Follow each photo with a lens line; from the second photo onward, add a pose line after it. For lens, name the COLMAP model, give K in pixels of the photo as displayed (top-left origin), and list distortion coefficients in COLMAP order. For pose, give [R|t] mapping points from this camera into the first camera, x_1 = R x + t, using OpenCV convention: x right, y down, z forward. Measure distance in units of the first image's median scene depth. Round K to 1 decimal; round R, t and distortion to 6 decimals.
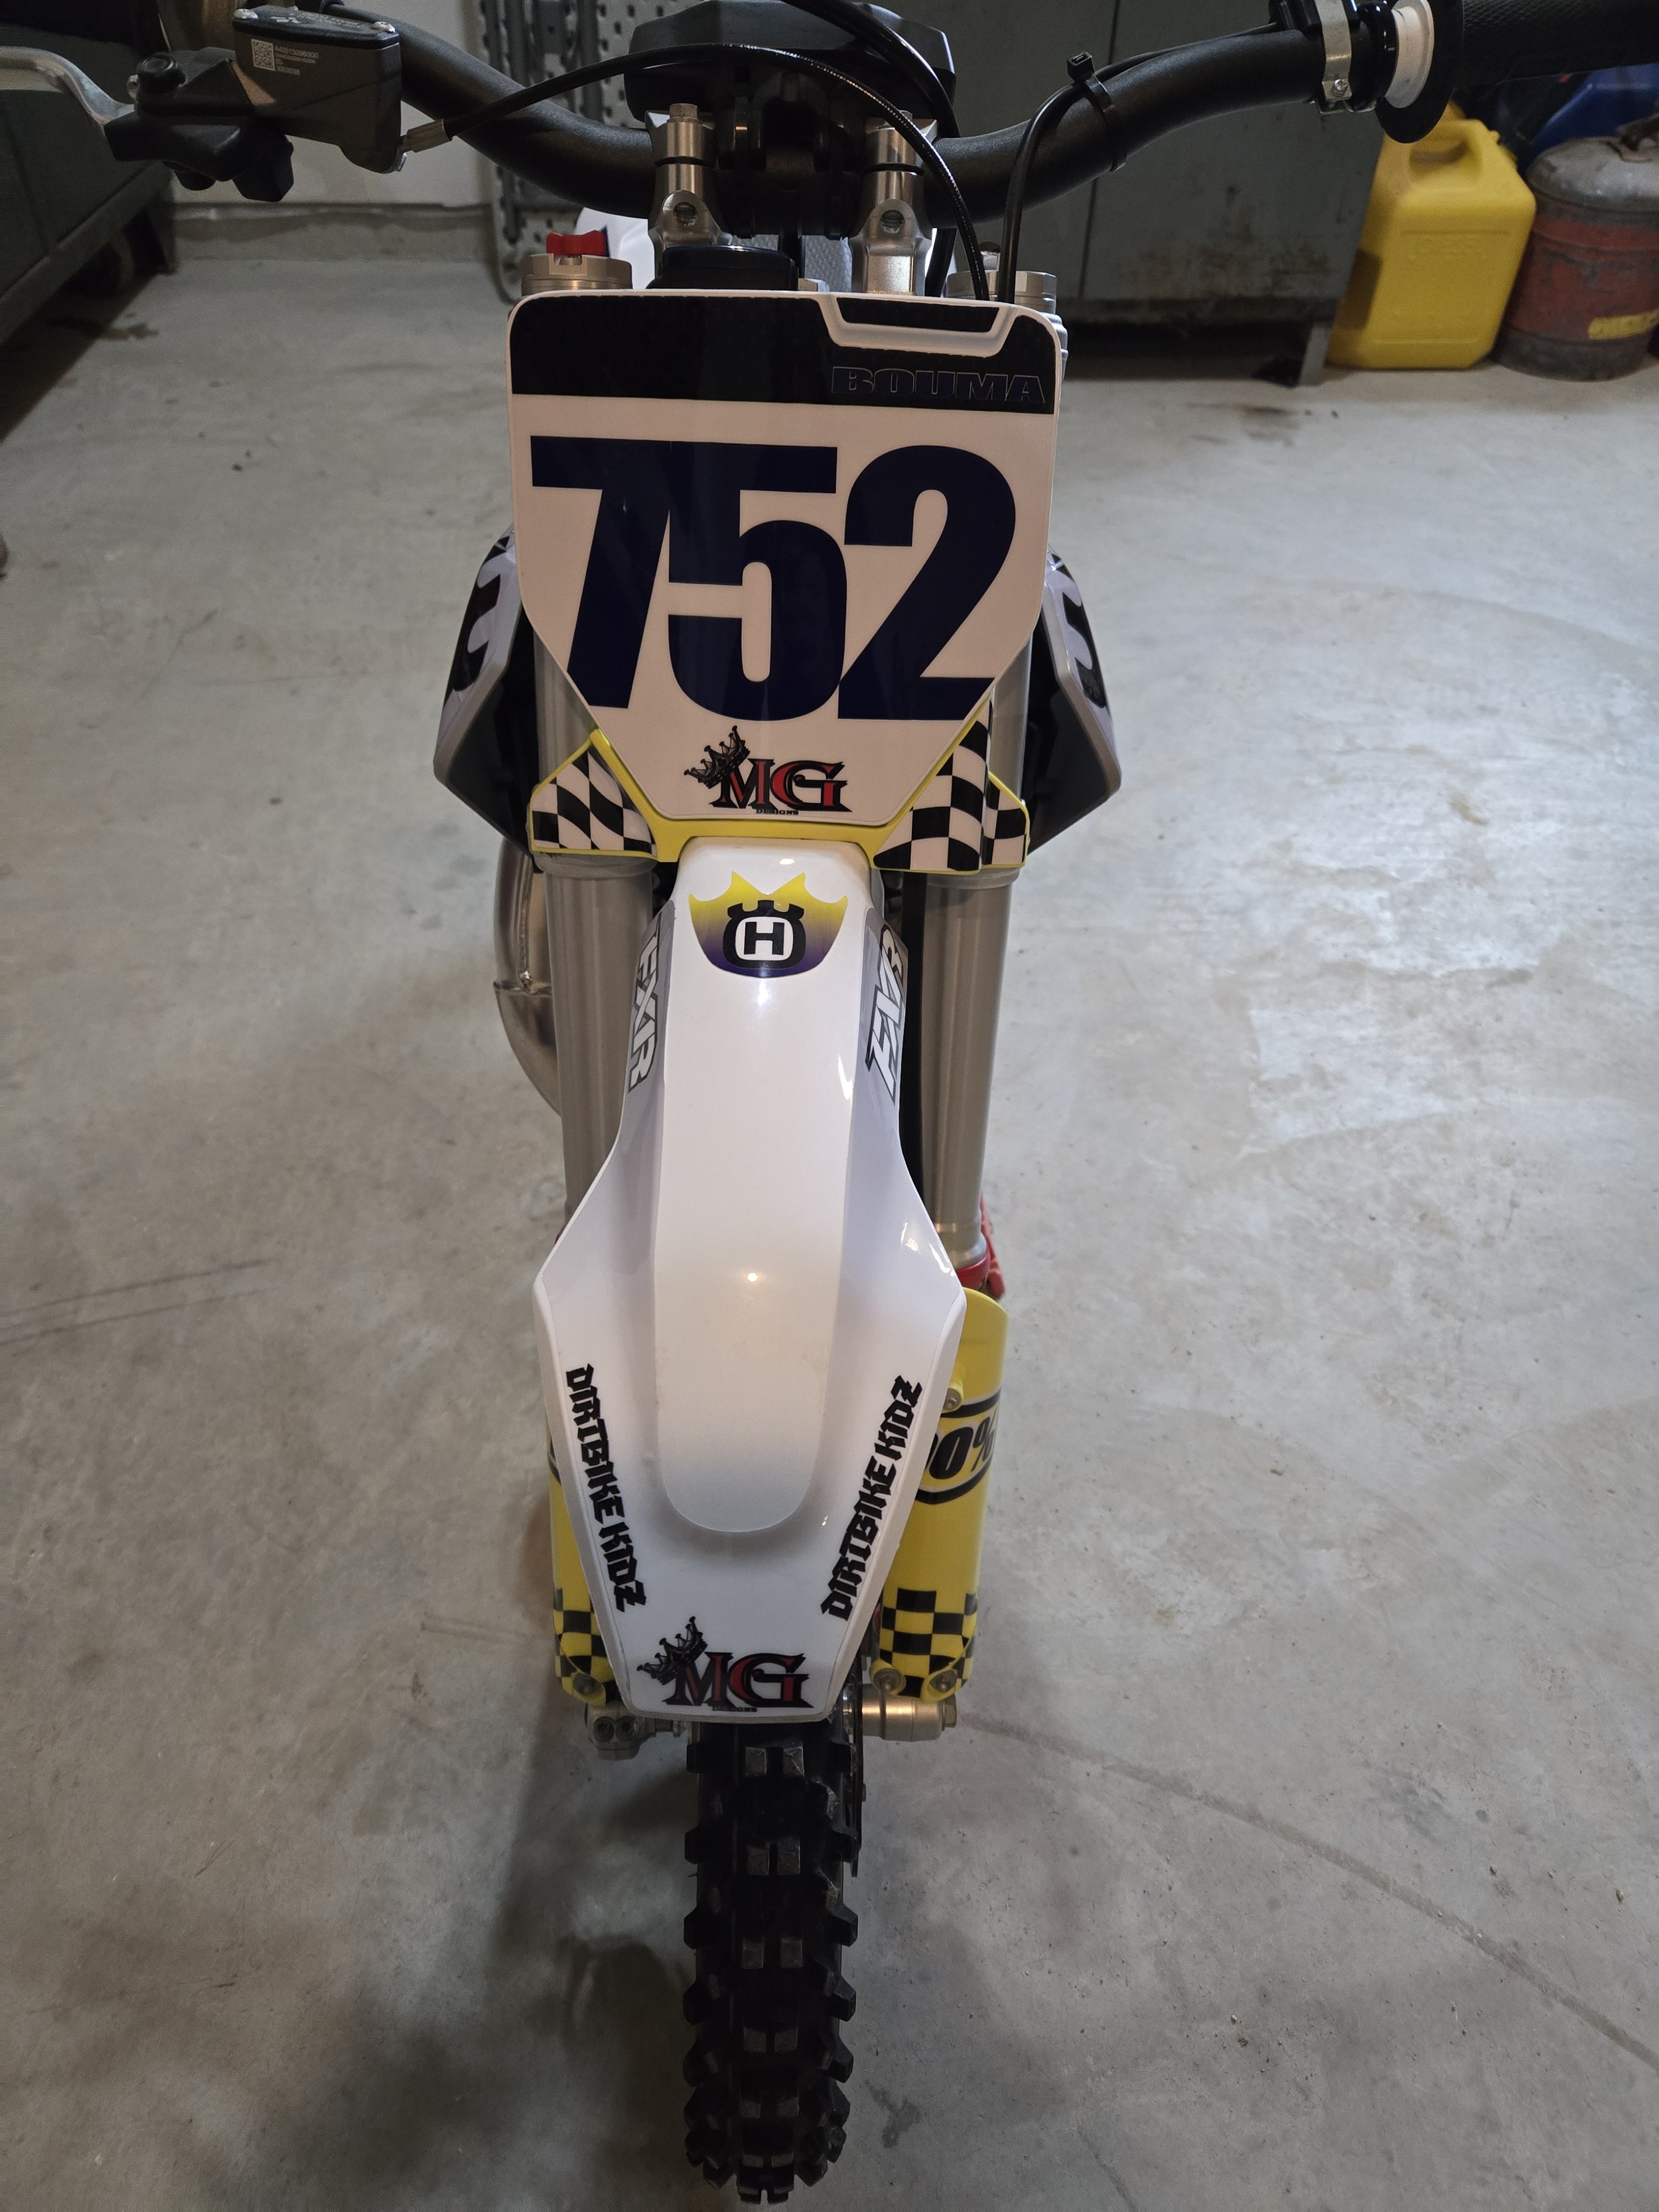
lens RADIAL K [[1516.9, 0, 833.8], [0, 1516.9, 1085.8], [0, 0, 1]] dist [0.071834, -0.063555]
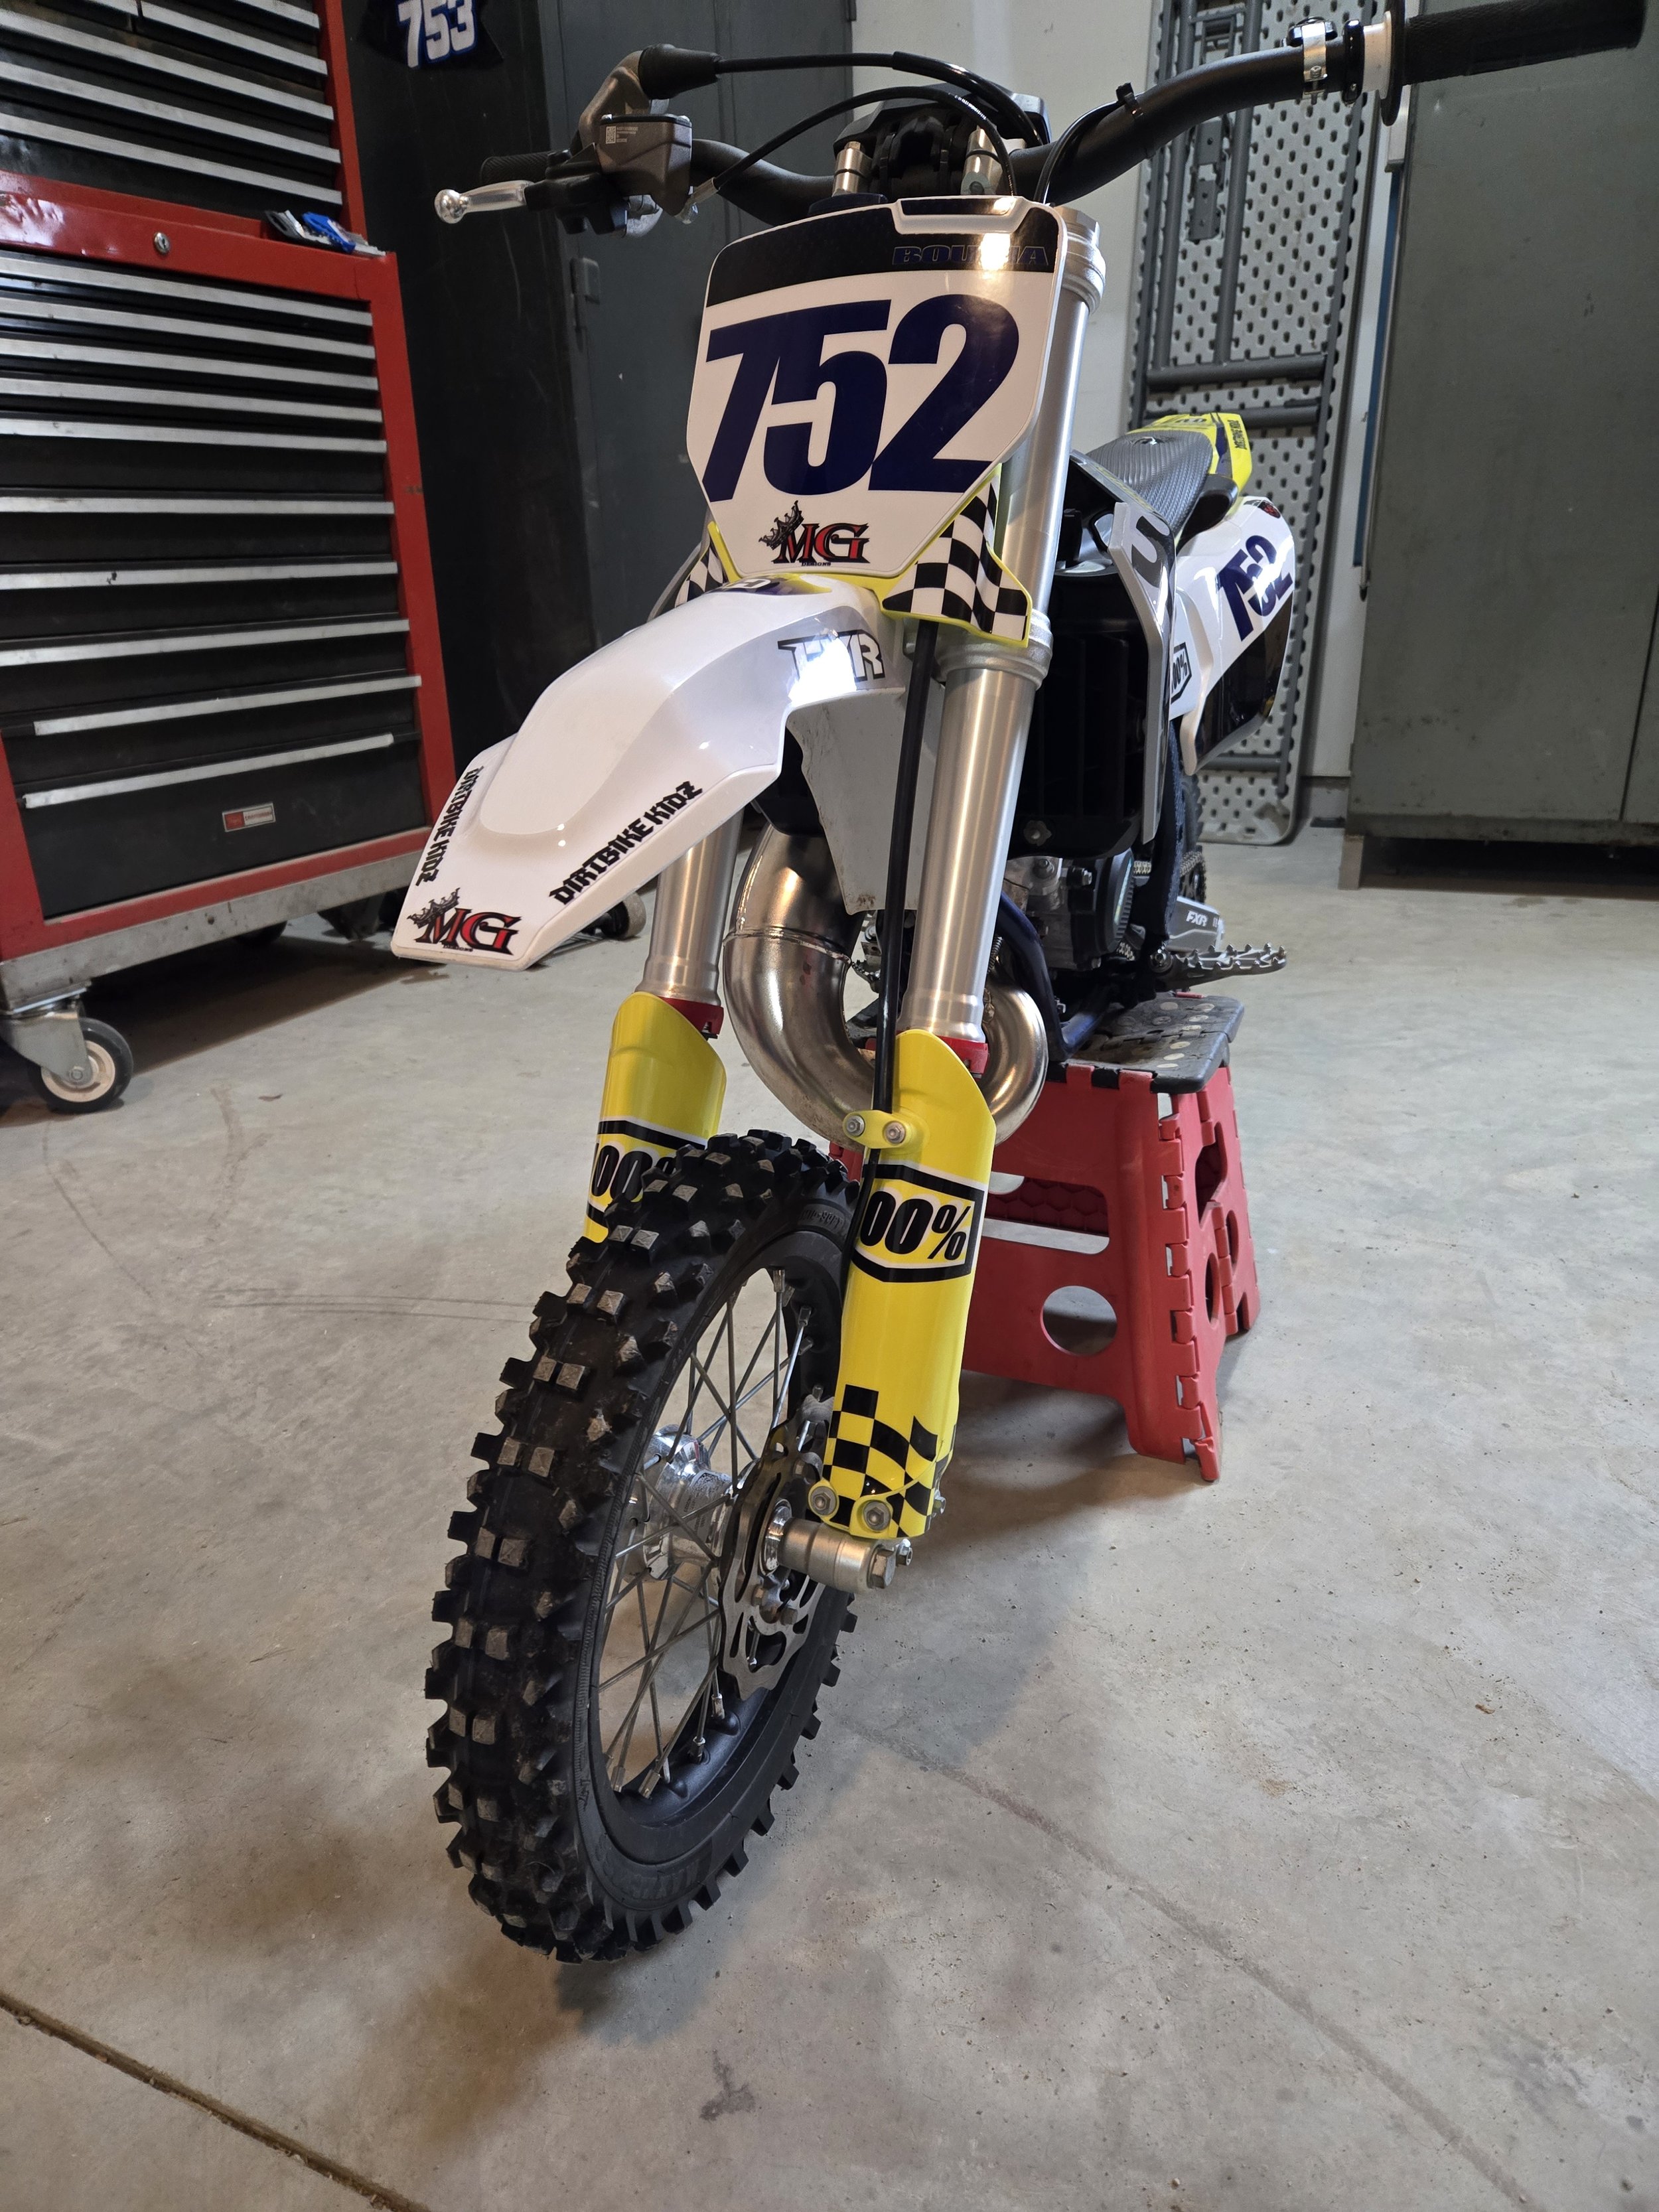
lens RADIAL K [[1524.4, 0, 829.5], [0, 1524.4, 1106.0], [0, 0, 1]] dist [0.074586, -0.058684]
pose [[0.898354, 0.106646, -0.426130, 0.446027], [-0.273296, 0.895164, -0.352124, 0.530513], [0.343904, 0.432792, 0.833320, 0.092122]]
